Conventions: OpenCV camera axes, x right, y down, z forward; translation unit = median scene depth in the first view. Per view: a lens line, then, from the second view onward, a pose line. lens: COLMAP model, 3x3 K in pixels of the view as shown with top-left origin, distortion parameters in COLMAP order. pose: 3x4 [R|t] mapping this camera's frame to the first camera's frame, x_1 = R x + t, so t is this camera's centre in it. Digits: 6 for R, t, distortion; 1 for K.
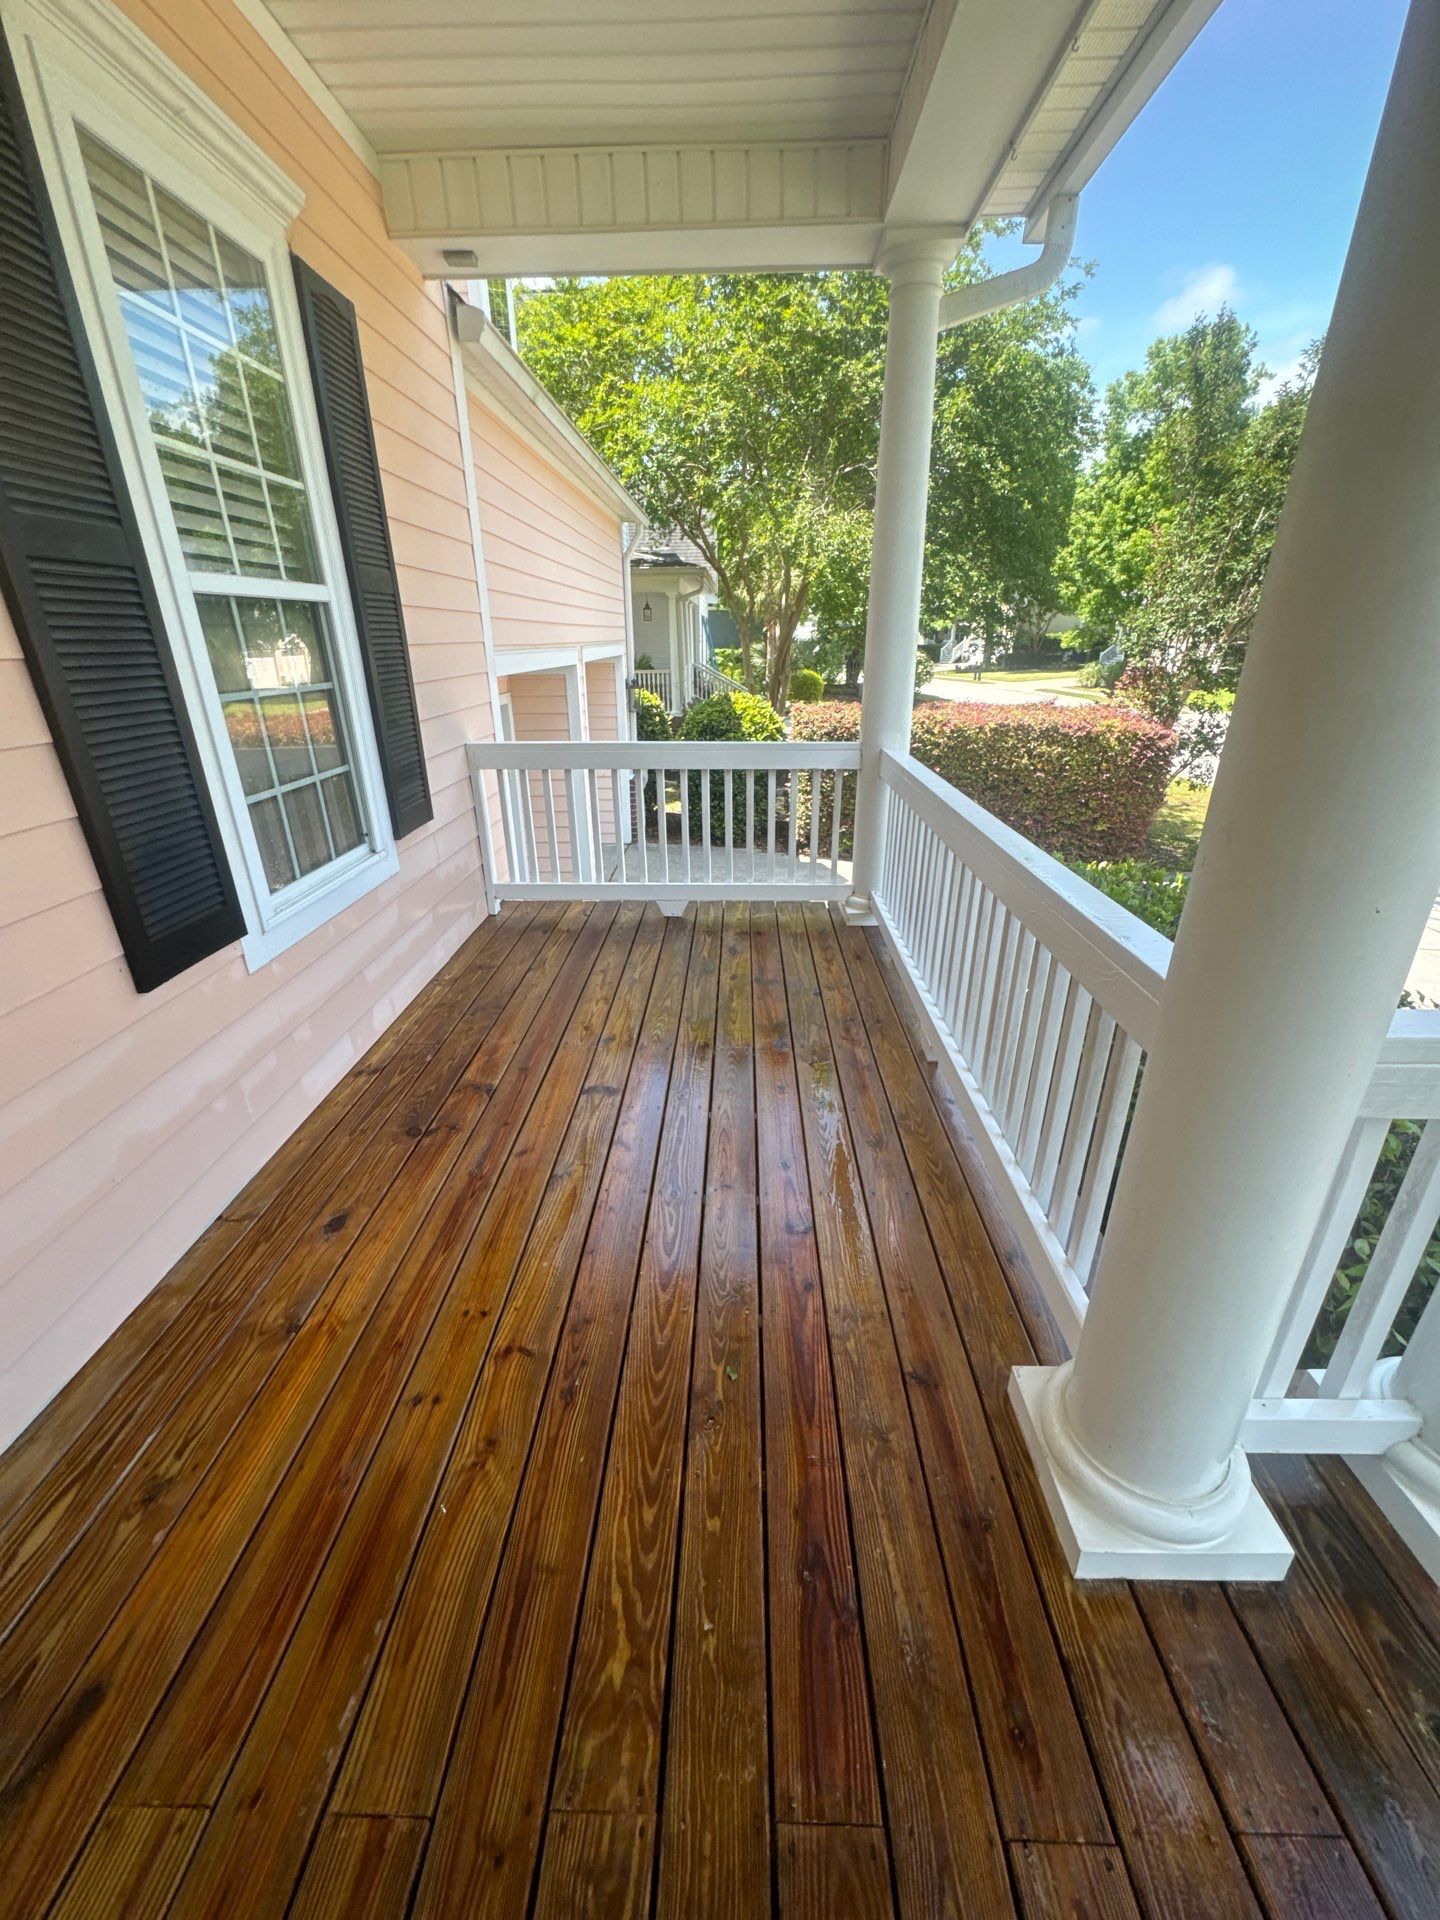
lens RADIAL K [[771.0, 0, 720.0], [0, 771.0, 960.0], [0, 0, 1]] dist [0.009089, -0.000182]
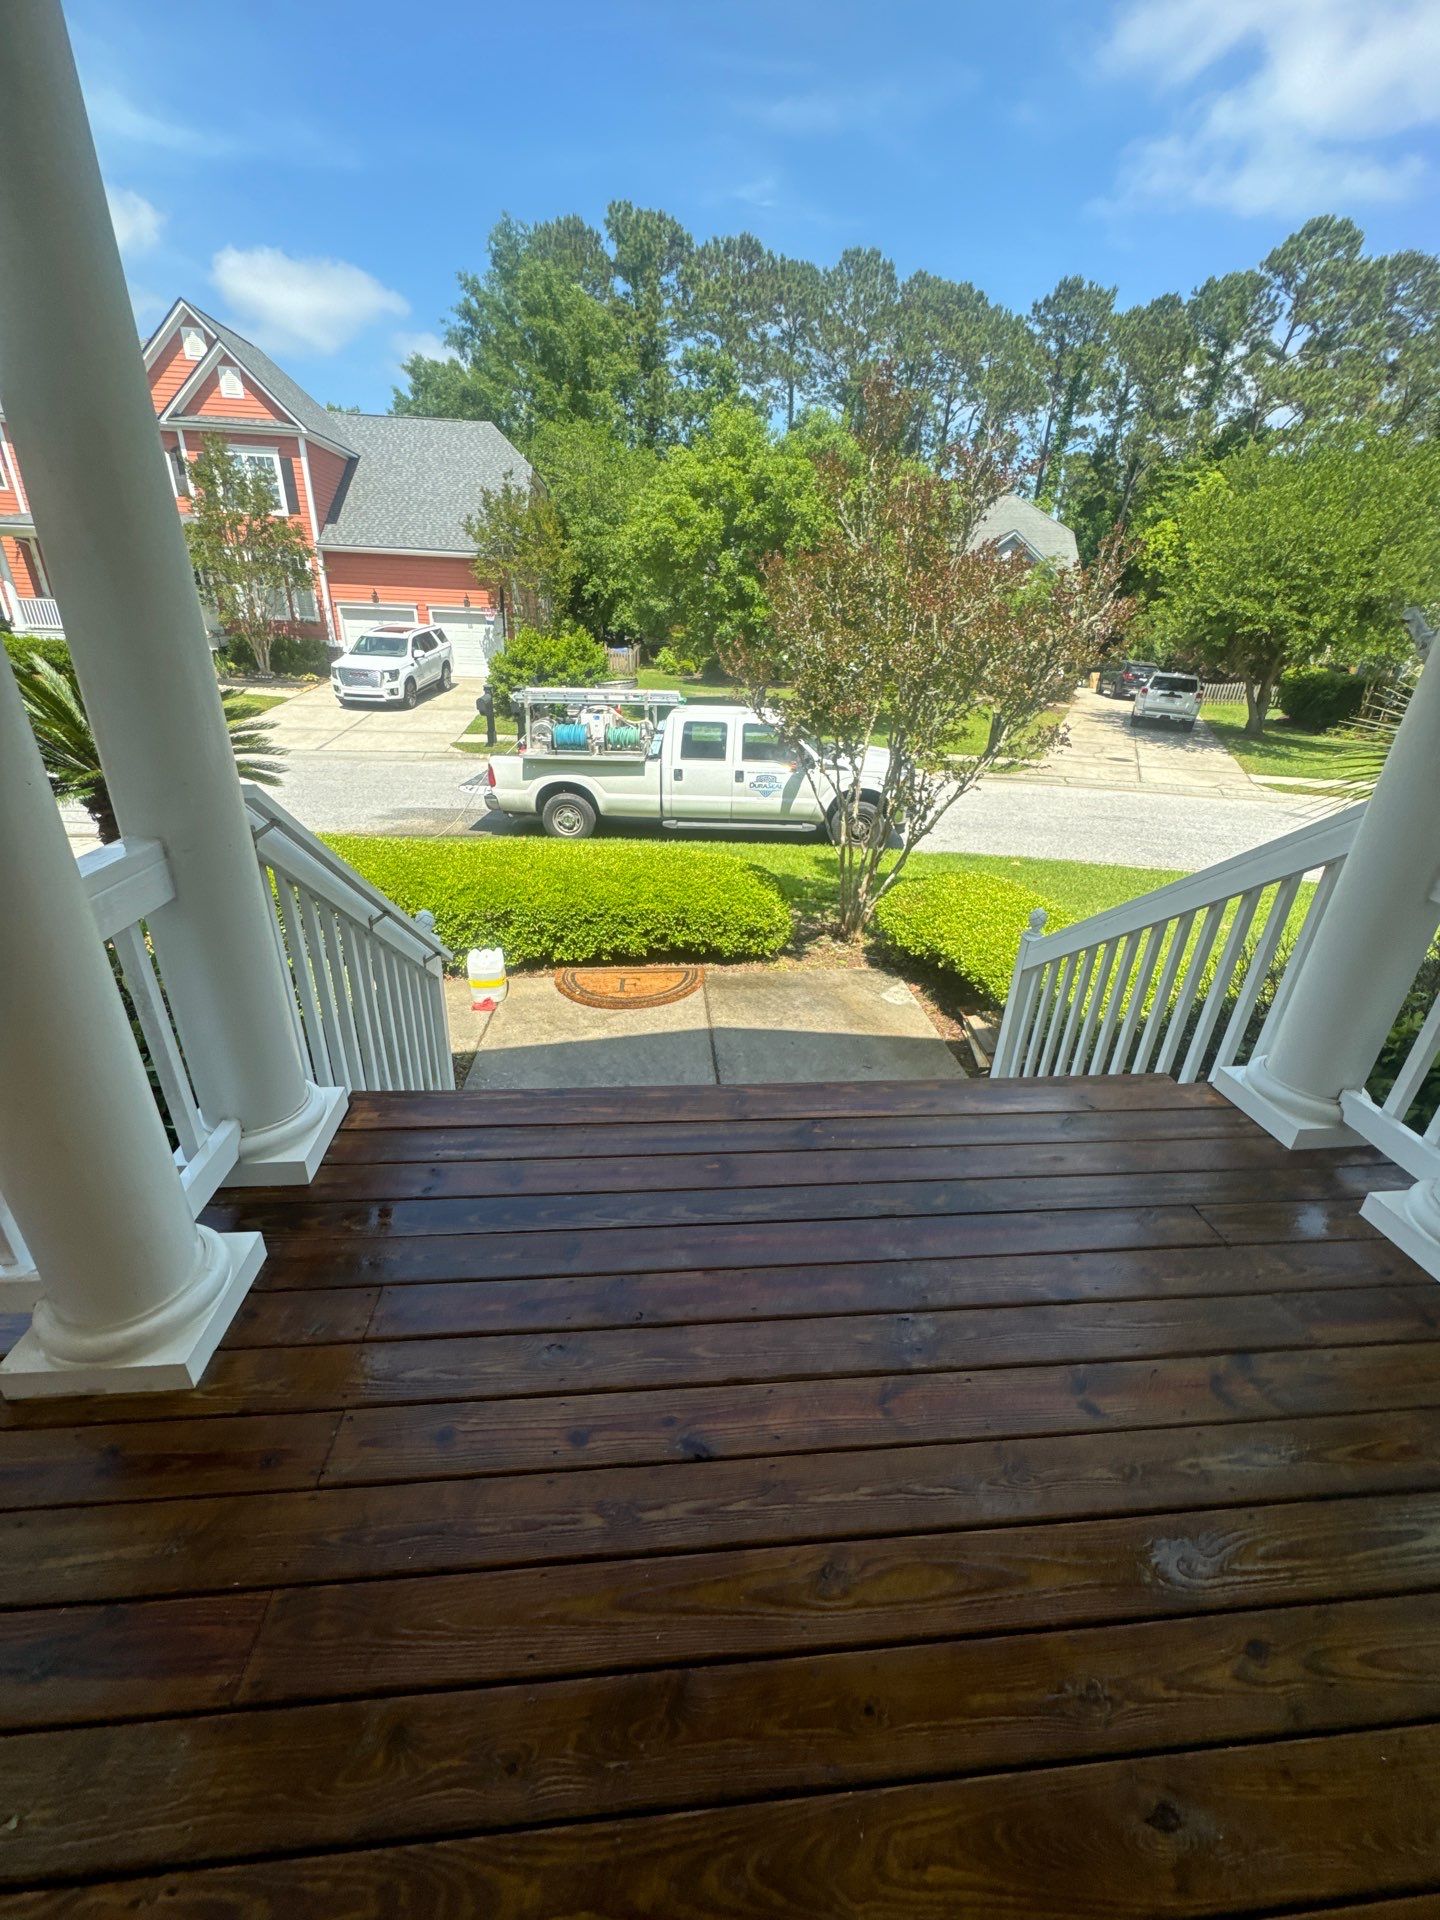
lens RADIAL K [[771.0, 0, 720.0], [0, 771.0, 960.0], [0, 0, 1]] dist [0.009089, -0.000182]
pose [[-0.121348, -0.416106, 0.901183, -0.441617], [0.348697, 0.832158, 0.431189, 0.018409], [-0.929347, 0.366563, 0.044114, -0.040681]]
